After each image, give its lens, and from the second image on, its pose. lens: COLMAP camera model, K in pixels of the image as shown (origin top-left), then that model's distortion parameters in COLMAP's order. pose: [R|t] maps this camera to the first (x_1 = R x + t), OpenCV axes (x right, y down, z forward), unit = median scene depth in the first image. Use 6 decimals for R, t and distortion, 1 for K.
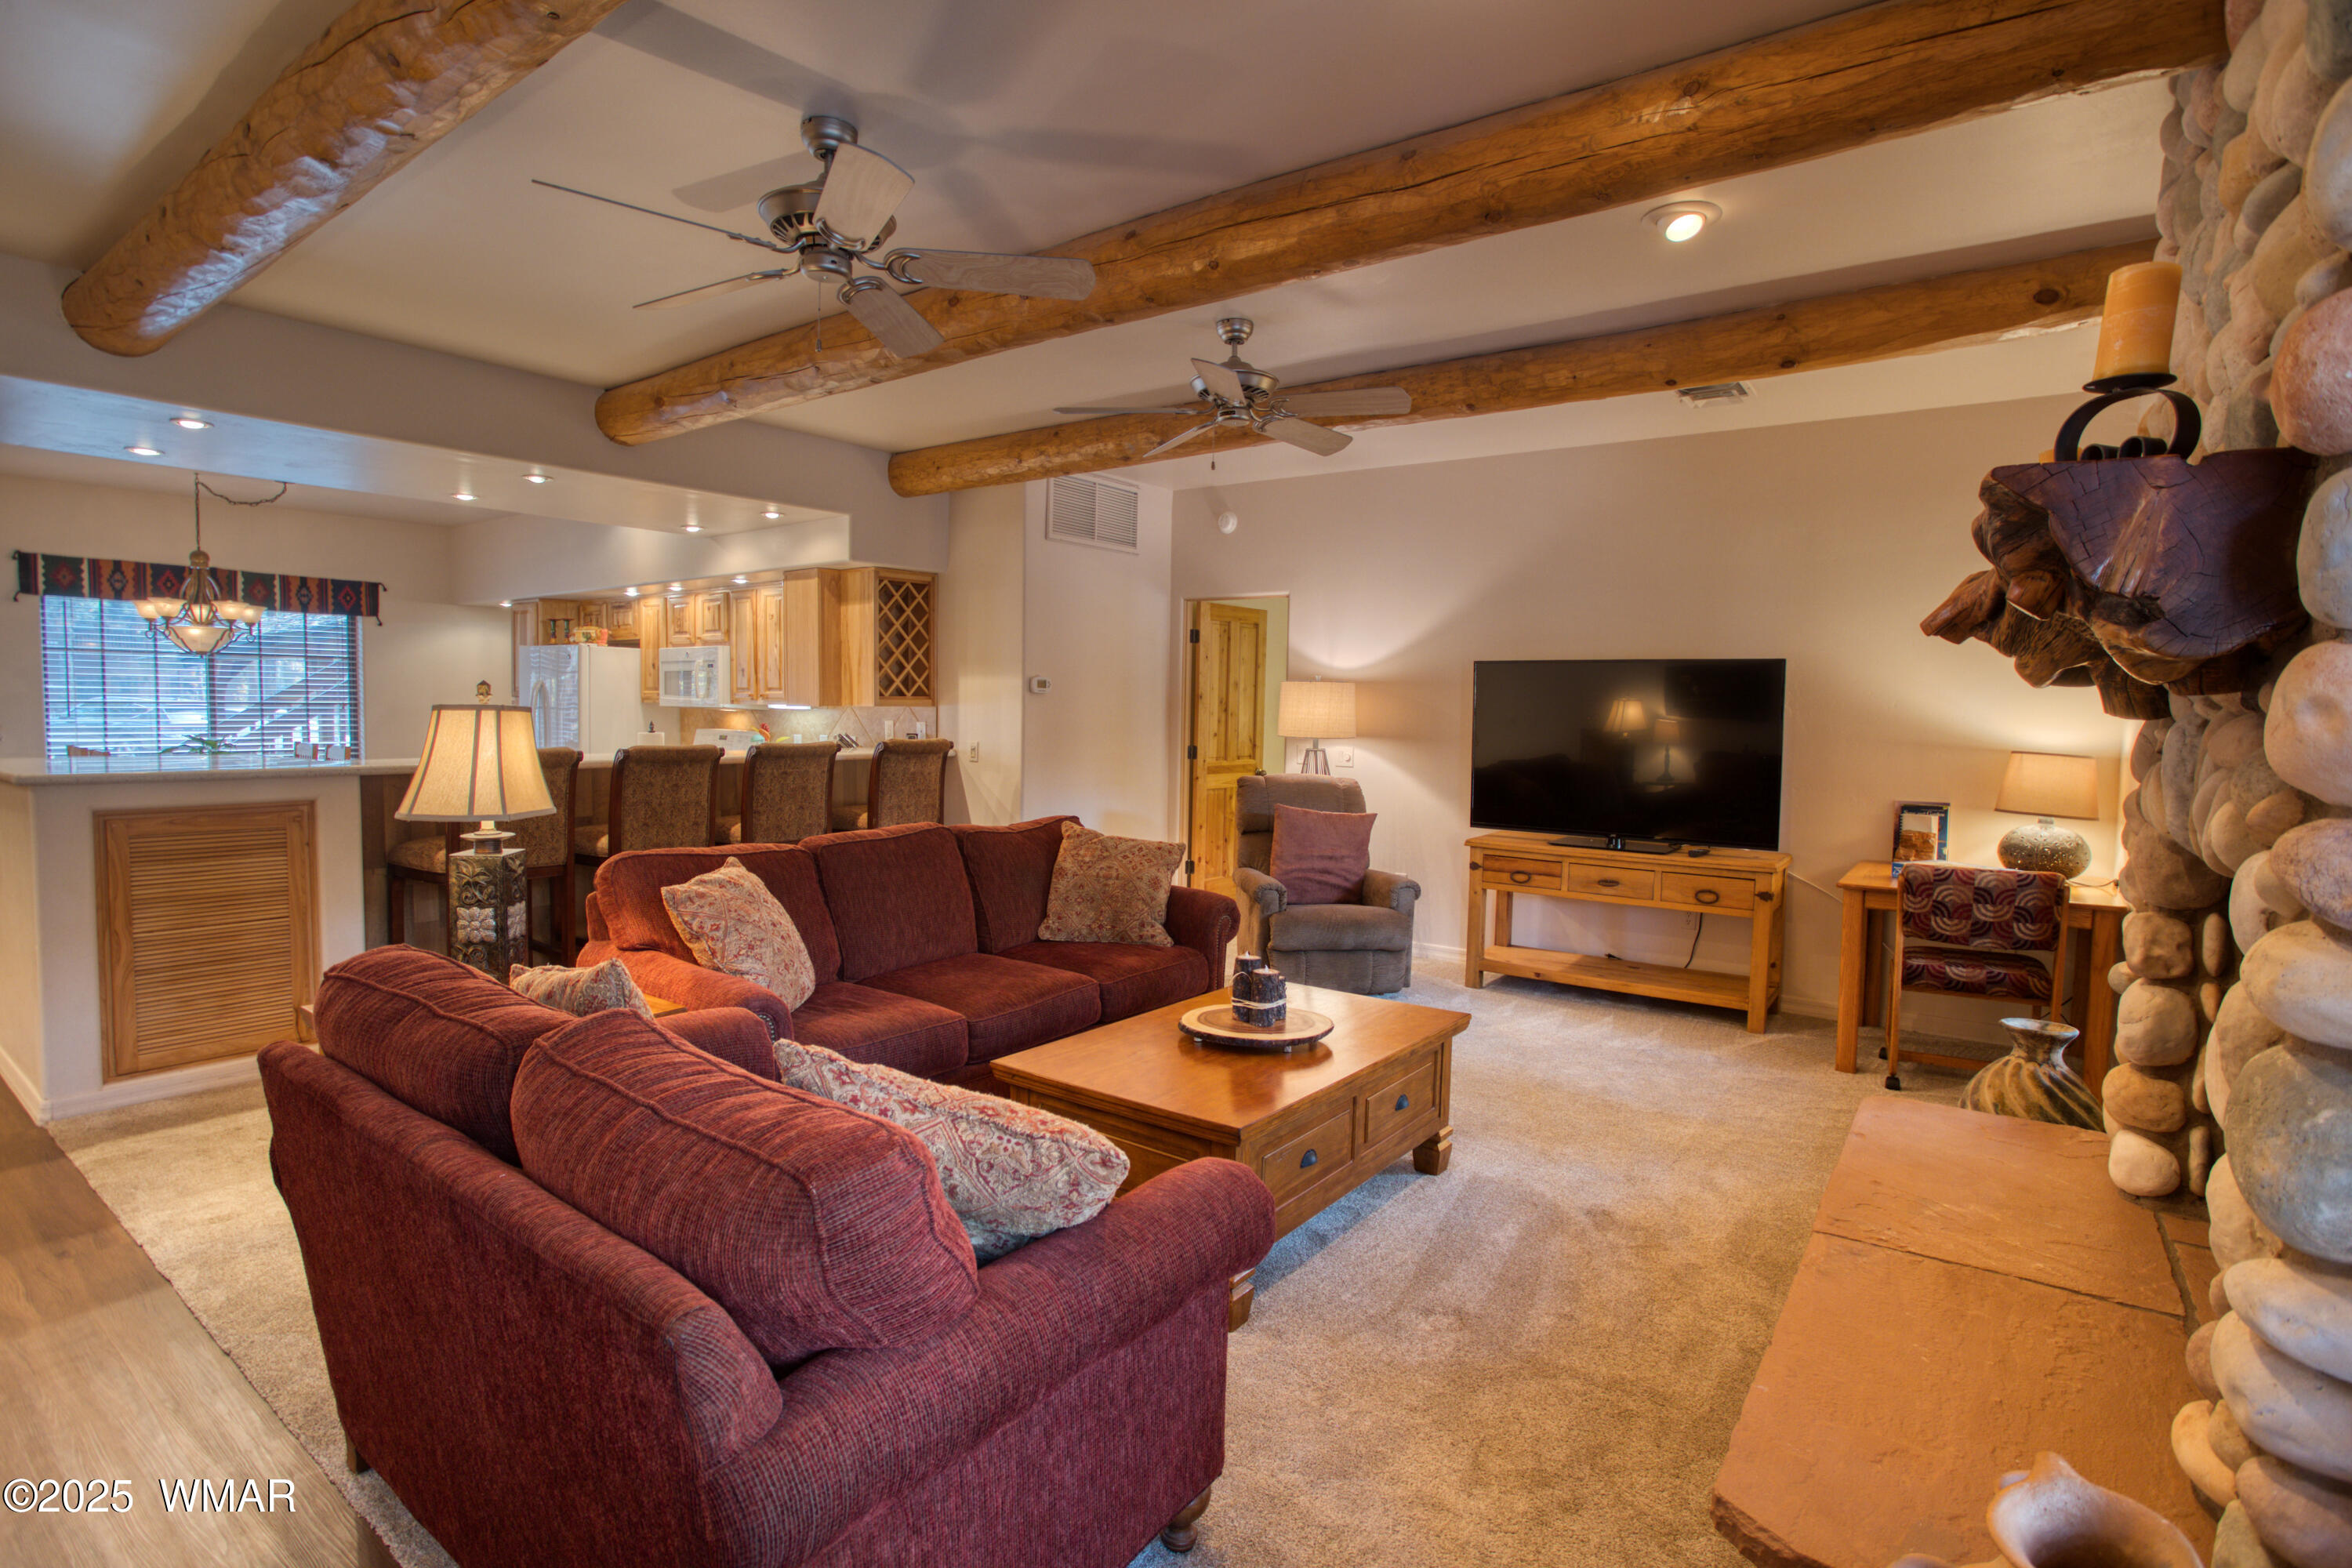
lens RADIAL K [[1152.1, 0, 1176.0], [0, 1152.1, 784.0], [0, 0, 1]] dist [-0.046507, 0.020924]
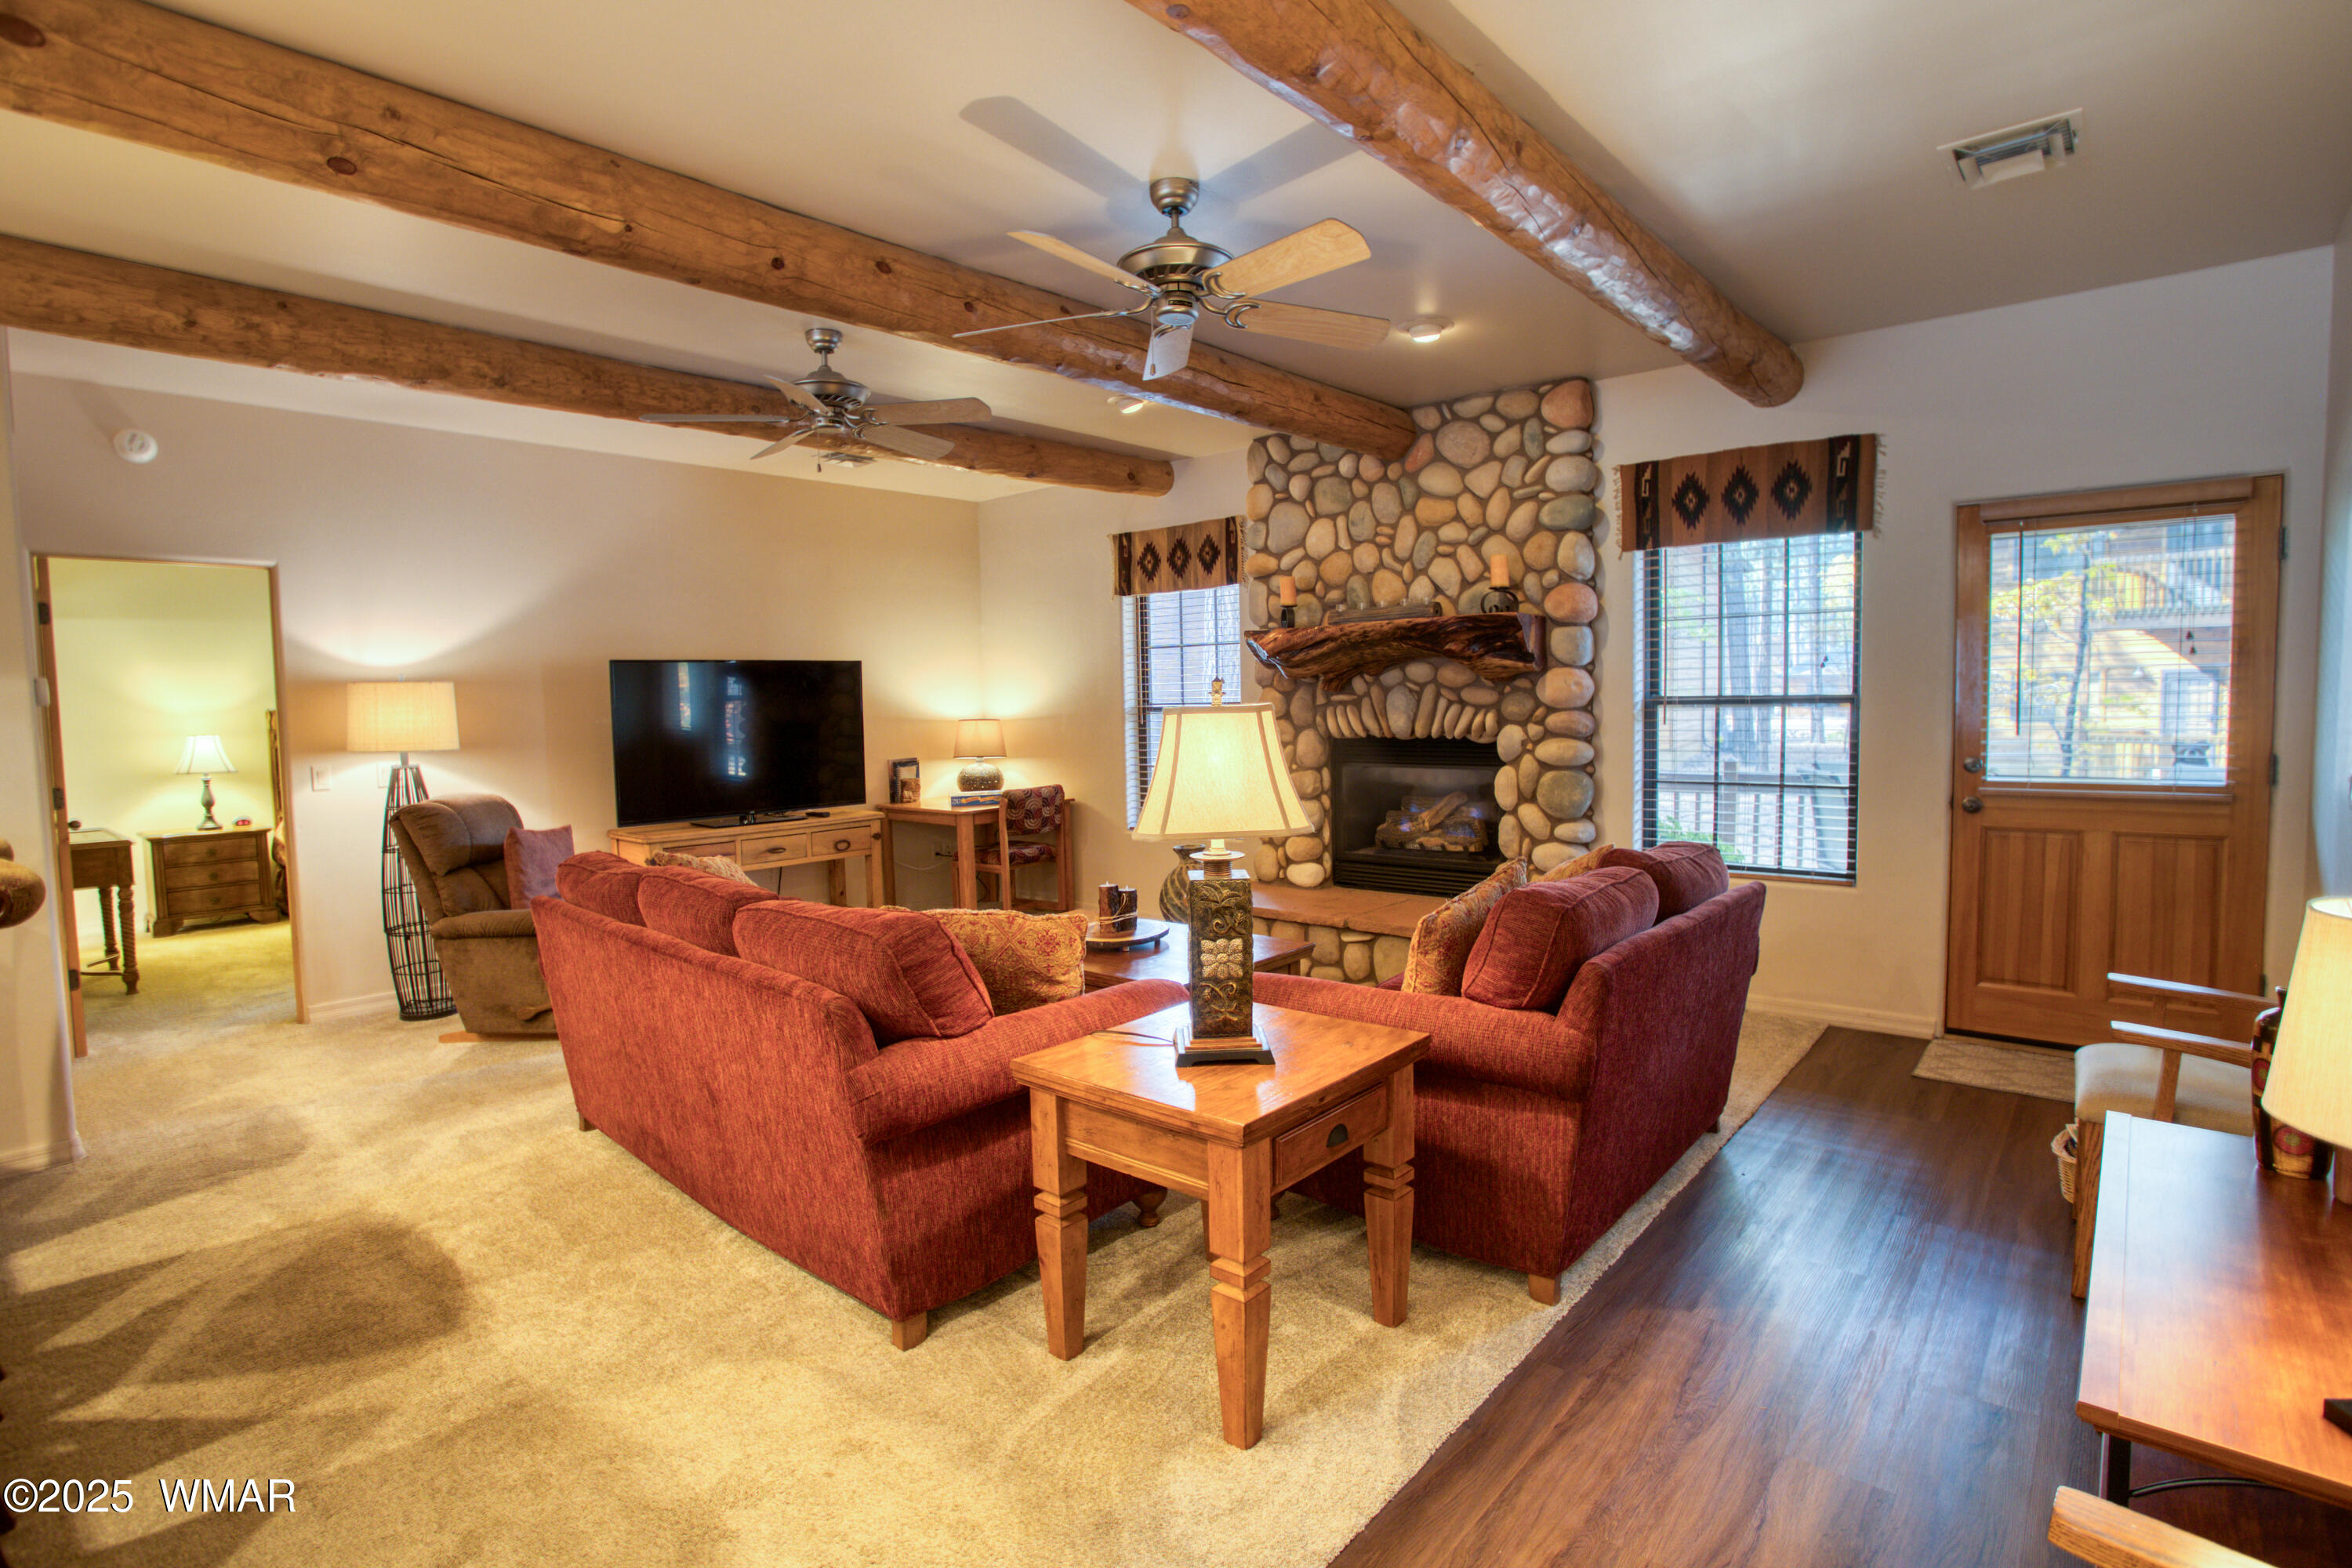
lens RADIAL K [[1152.1, 0, 1176.0], [0, 1152.1, 784.0], [0, 0, 1]] dist [-0.046507, 0.020924]
pose [[0.075989, -0.092916, 0.992770, -0.552338], [0.089308, 0.992281, 0.086034, -0.033524], [-0.993101, 0.082124, 0.083700, 0.359914]]
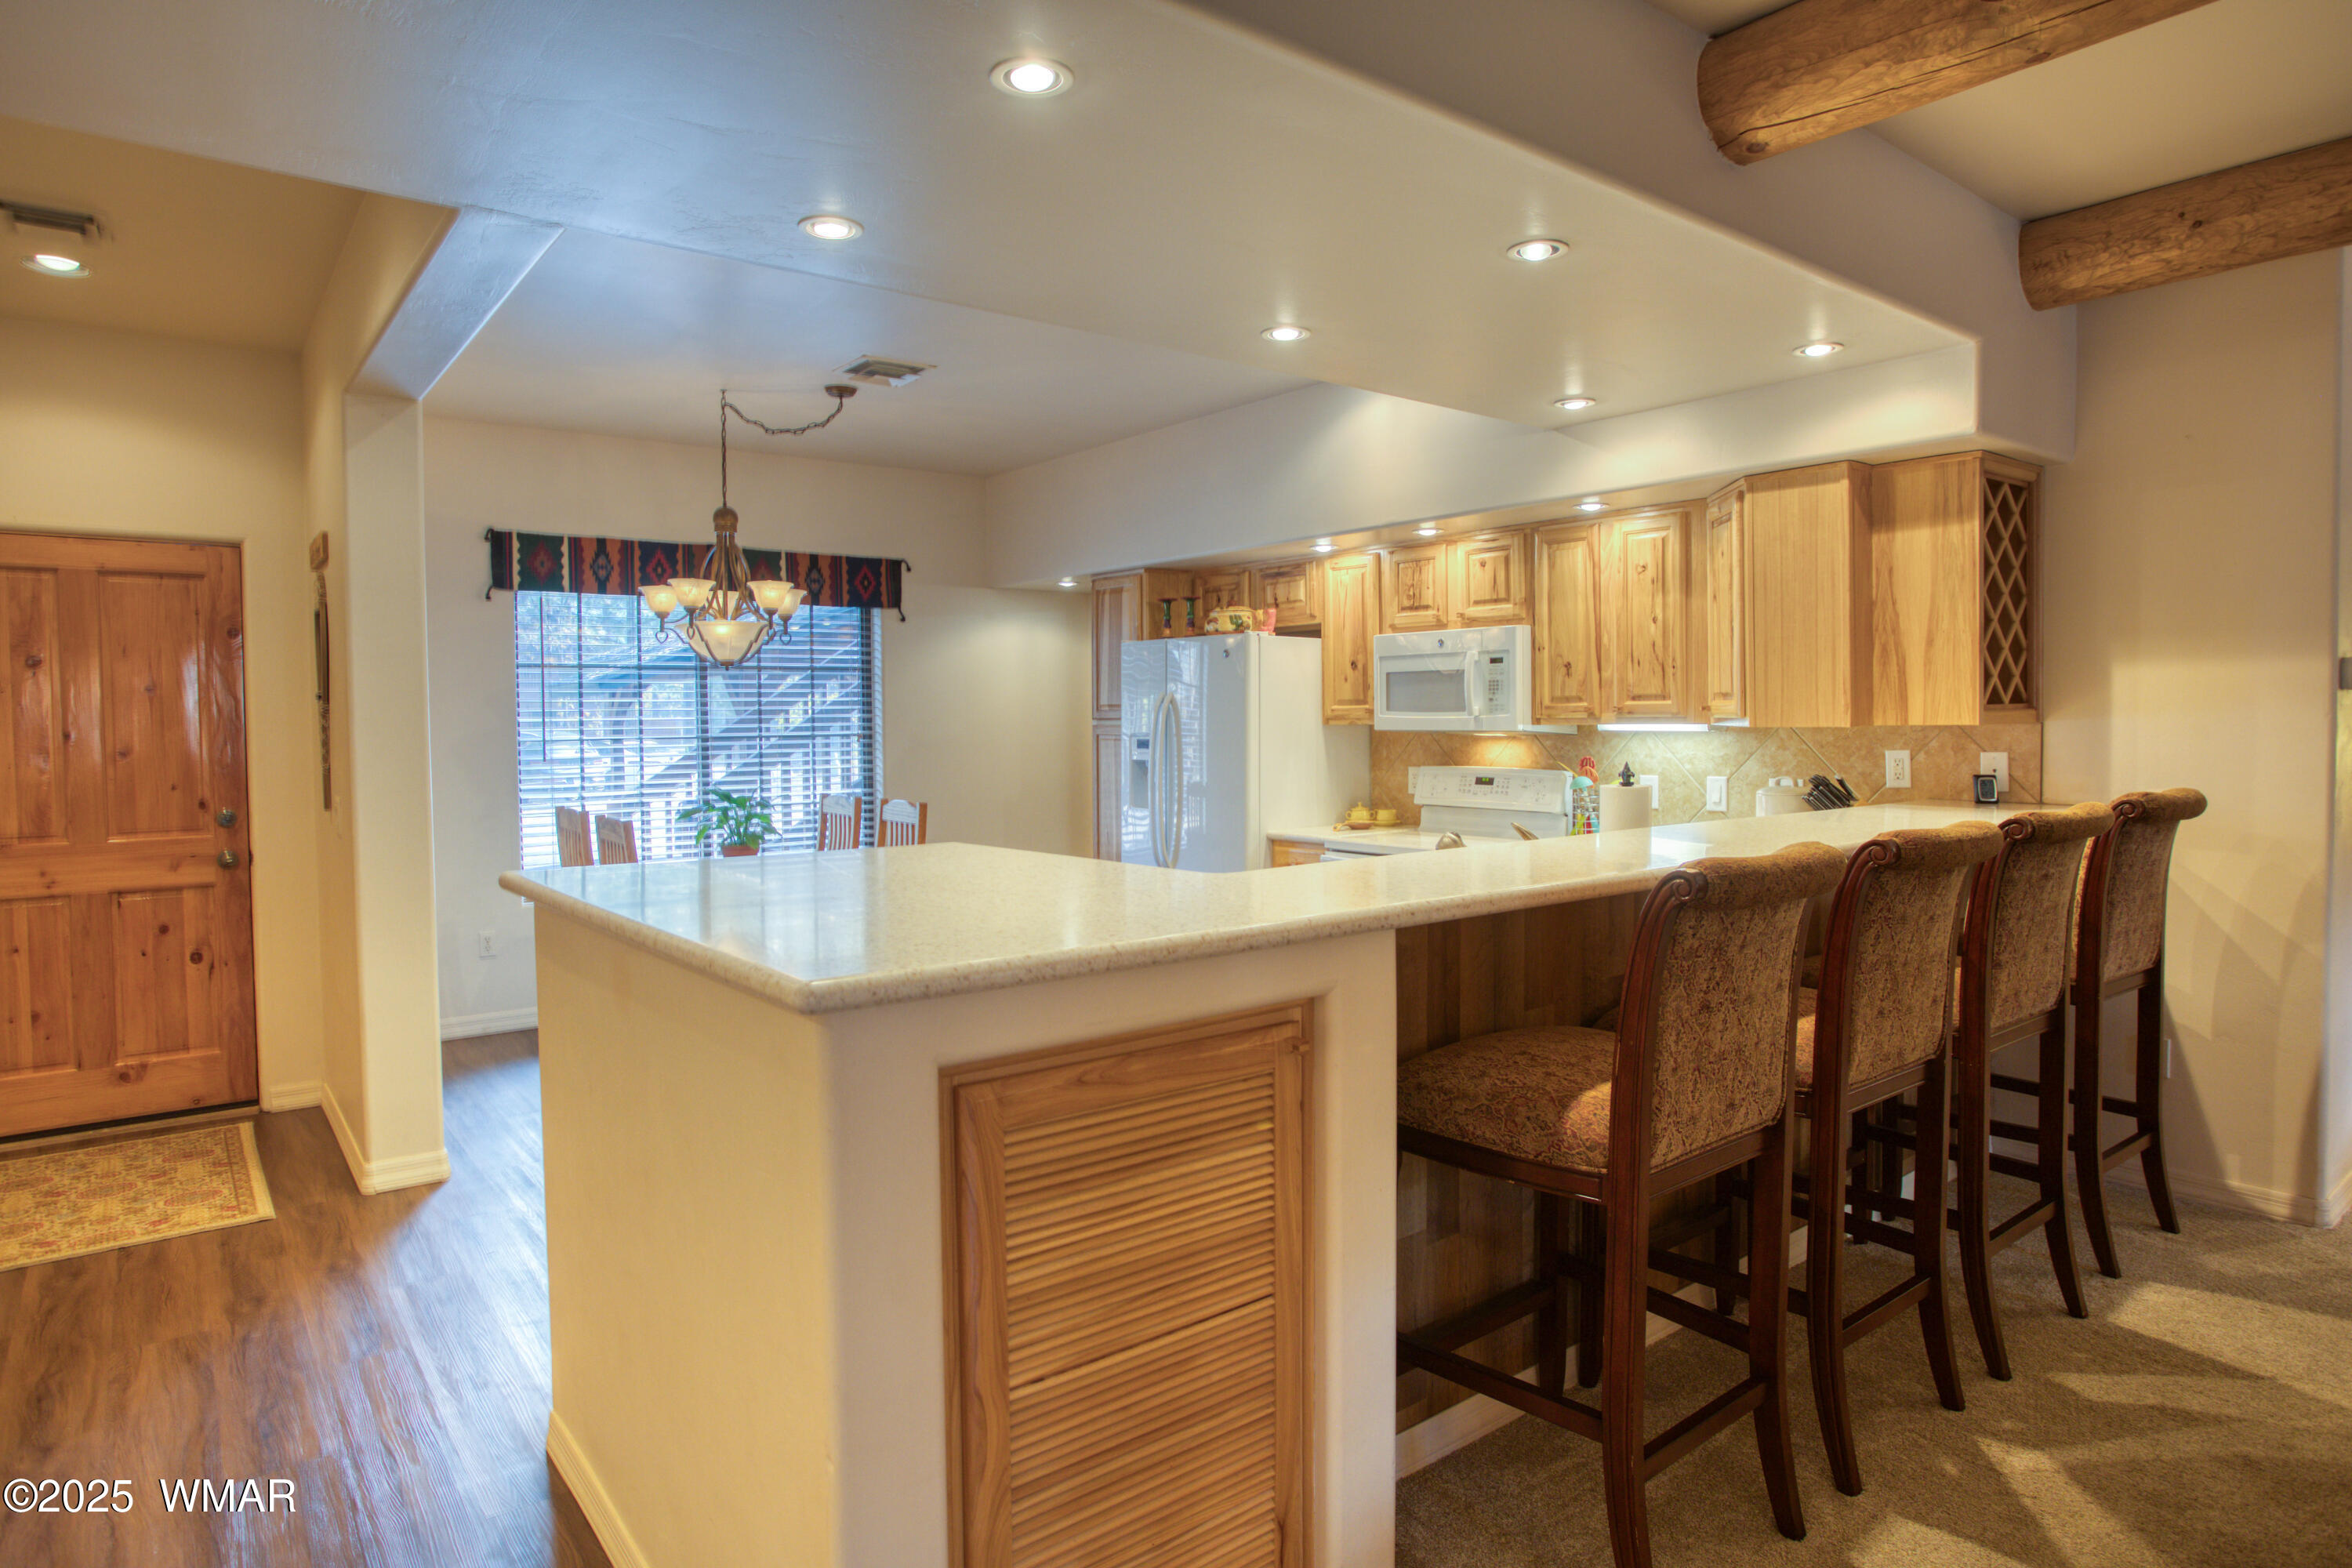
lens RADIAL K [[1315.4, 0, 1176.0], [0, 1315.4, 784.0], [0, 0, 1]] dist [-0.057049, 0.029950]
pose [[0.967721, -0.011125, -0.251780, -0.412584], [0.006528, 0.999797, -0.019084, -0.029619], [0.251941, 0.016824, 0.967596, 0.324324]]
